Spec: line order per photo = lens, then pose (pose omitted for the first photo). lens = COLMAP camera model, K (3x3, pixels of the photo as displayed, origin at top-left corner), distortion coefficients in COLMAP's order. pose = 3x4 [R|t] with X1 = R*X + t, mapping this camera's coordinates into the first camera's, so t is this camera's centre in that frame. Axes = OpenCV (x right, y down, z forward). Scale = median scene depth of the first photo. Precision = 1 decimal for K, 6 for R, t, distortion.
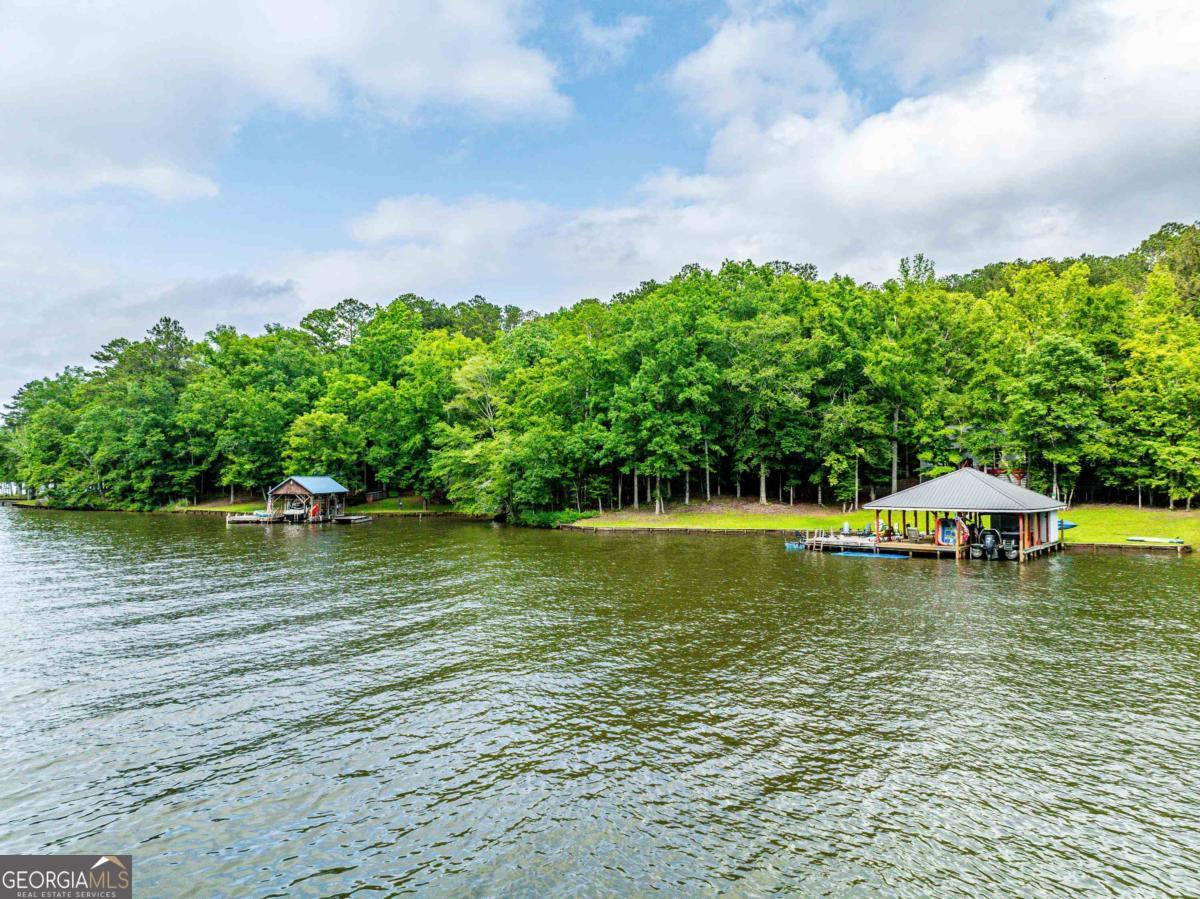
lens RADIAL K [[843.1, 0, 593.3], [0, 843.1, 454.9], [0, 0, 1]] dist [-0.045959, 0.016856]
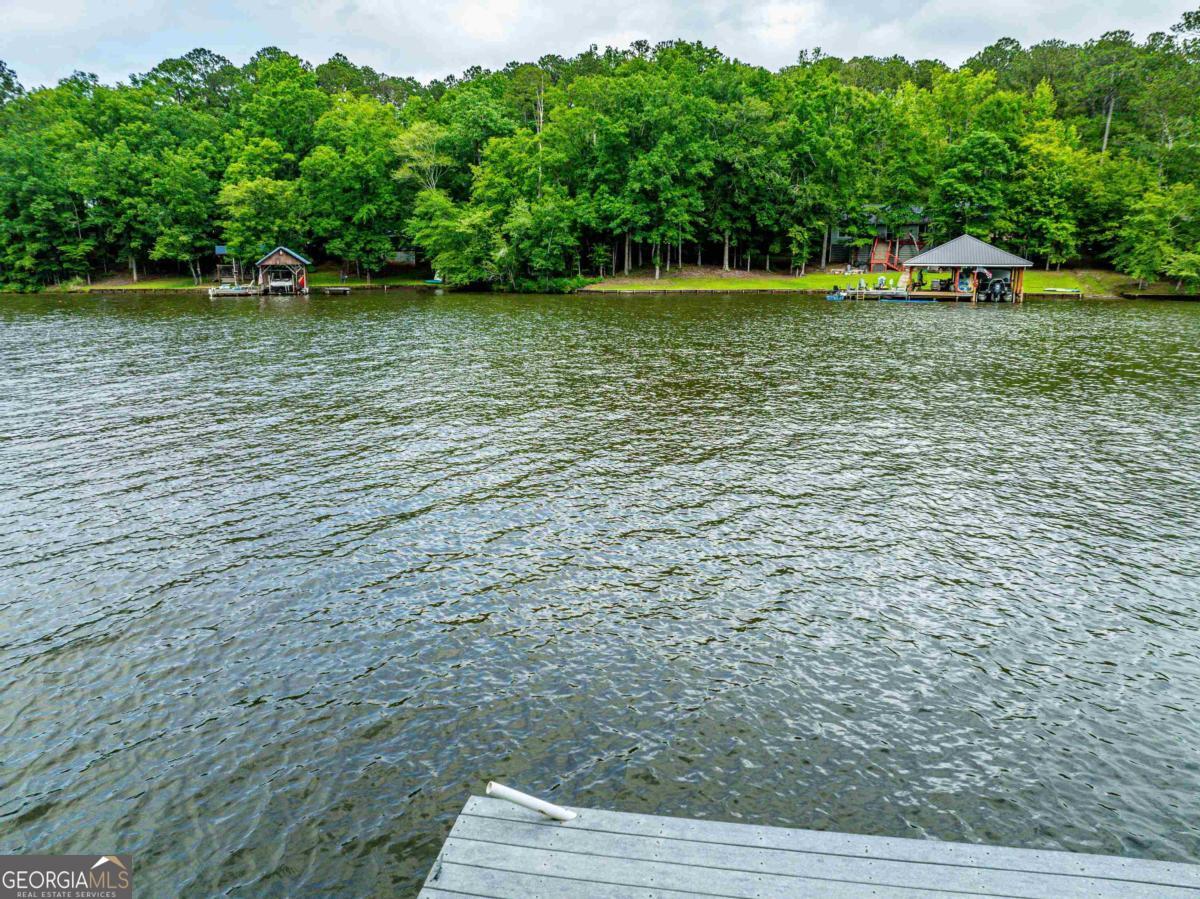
lens RADIAL K [[843.1, 0, 602.0], [0, 843.1, 453.6], [0, 0, 1]] dist [-0.045959, 0.016856]
pose [[0.943048, -0.076198, 0.323813, -0.379002], [-0.005898, 0.969430, 0.245297, 0.021191], [-0.332605, -0.233236, 0.913770, -0.067010]]
